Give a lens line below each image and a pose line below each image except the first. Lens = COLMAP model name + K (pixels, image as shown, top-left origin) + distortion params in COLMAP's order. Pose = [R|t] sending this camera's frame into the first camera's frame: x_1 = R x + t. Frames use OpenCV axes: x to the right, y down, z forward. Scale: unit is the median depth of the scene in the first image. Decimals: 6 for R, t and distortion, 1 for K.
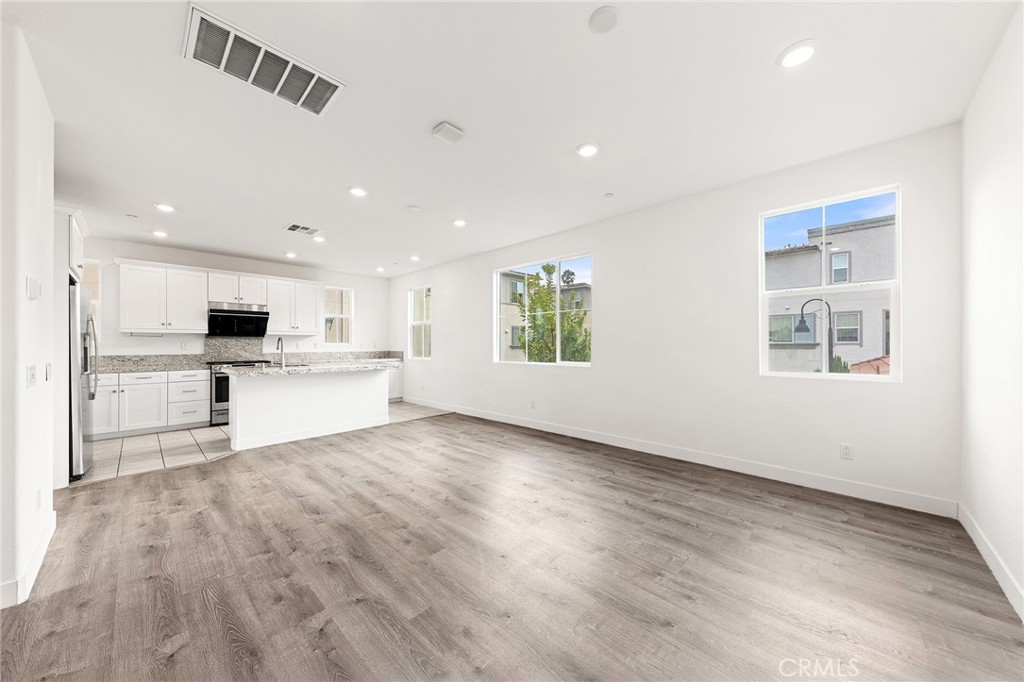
lens RADIAL K [[354.0, 0, 518.7], [0, 354.0, 343.1], [0, 0, 1]] dist [0.006269, -0.001010]
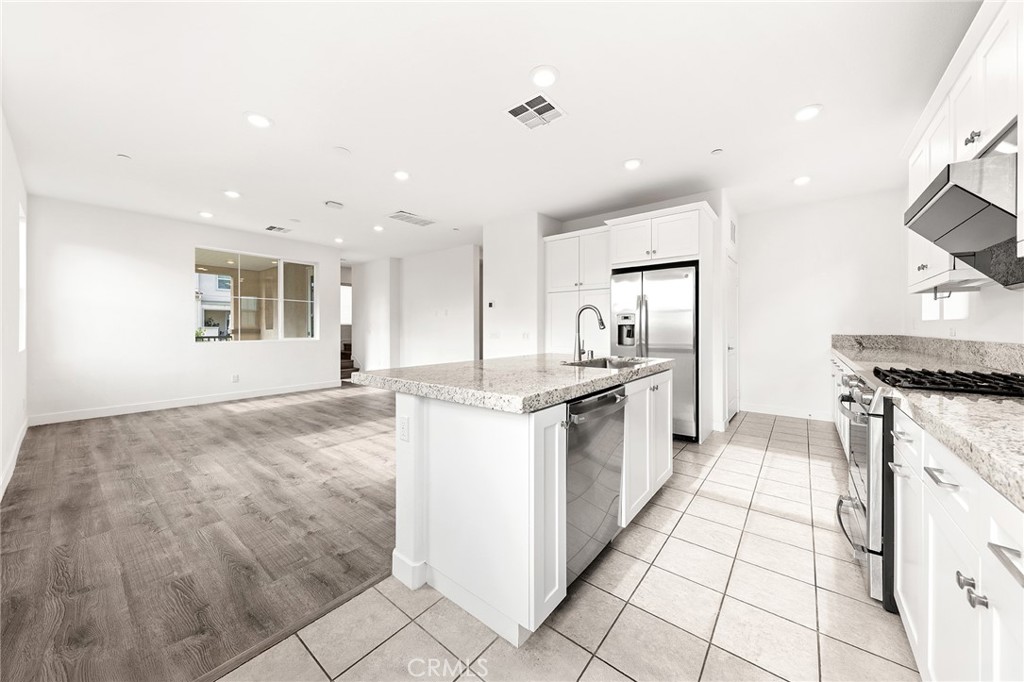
lens RADIAL K [[354.0, 0, 524.2], [0, 354.0, 335.3], [0, 0, 1]] dist [0.006269, -0.001010]
pose [[-0.995581, 0.010006, -0.093367, -0.486013], [0.008707, 0.999860, 0.014310, 0.016757], [0.093497, 0.013434, -0.995529, 1.407956]]
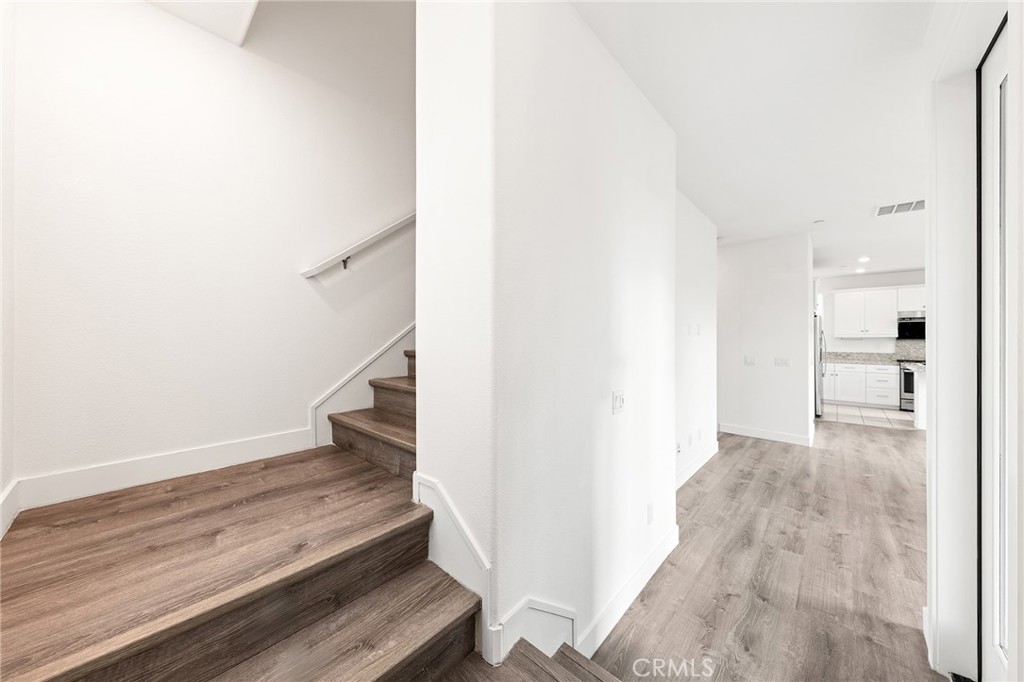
lens RADIAL K [[354.0, 0, 505.4], [0, 354.0, 335.4], [0, 0, 1]] dist [0.006269, -0.001010]
pose [[0.000197, -0.001636, -0.999999, 0.432040], [0.002707, 0.999995, -0.001635, -0.038508], [0.999996, -0.002707, 0.000202, -0.436120]]
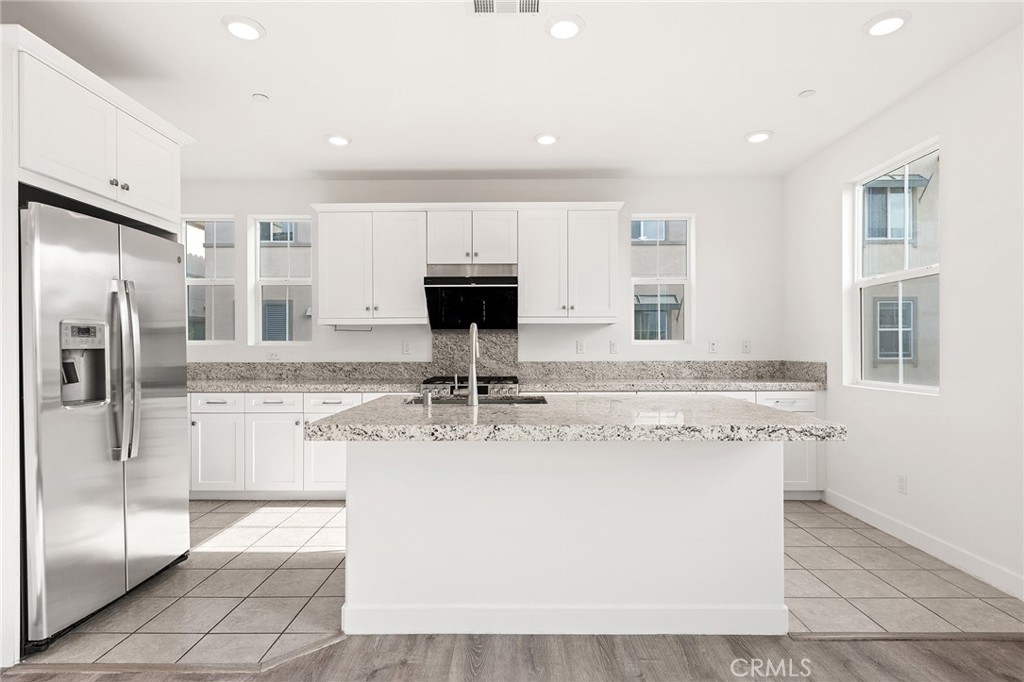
lens RADIAL K [[528.0, 0, 523.5], [0, 528.0, 339.5], [0, 0, 1]] dist [0.017522, -0.008586]
pose [[0.681145, -0.009061, -0.732093, -0.211085], [0.005102, 0.999958, -0.007630, 0.003488], [0.732131, 0.001462, 0.681162, 0.616234]]
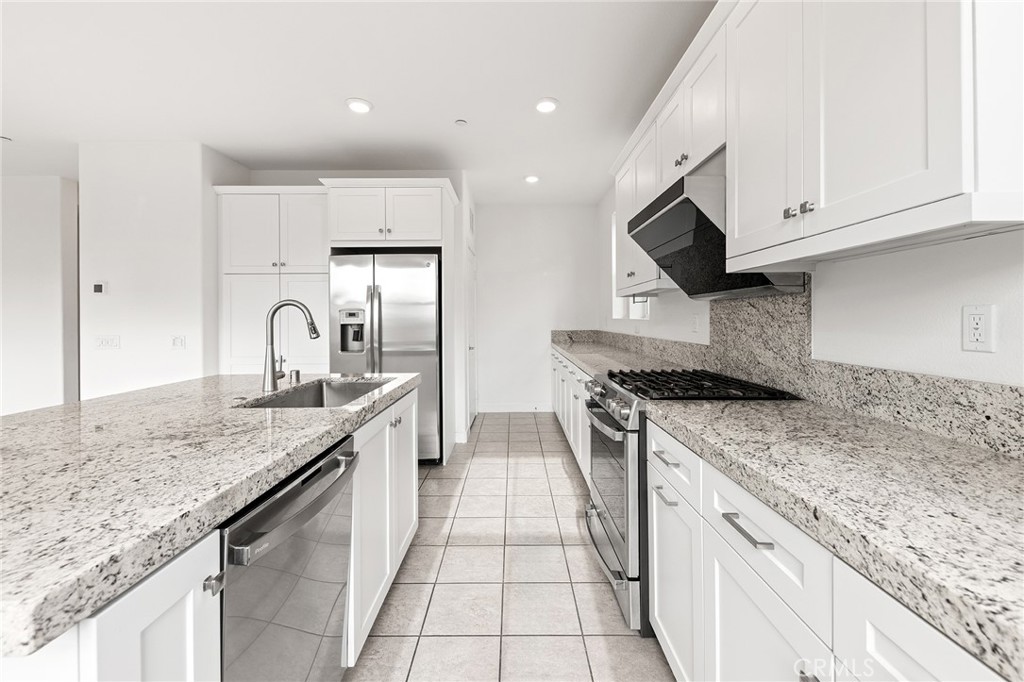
lens RADIAL K [[401.4, 0, 513.4], [0, 401.4, 314.6], [0, 0, 1]] dist [0.003239, -0.000850]
pose [[-0.725242, 0.005232, -0.688474, -0.524819], [0.015953, 0.999830, -0.009207, 0.001075], [0.688309, -0.017661, -0.725203, 1.302220]]
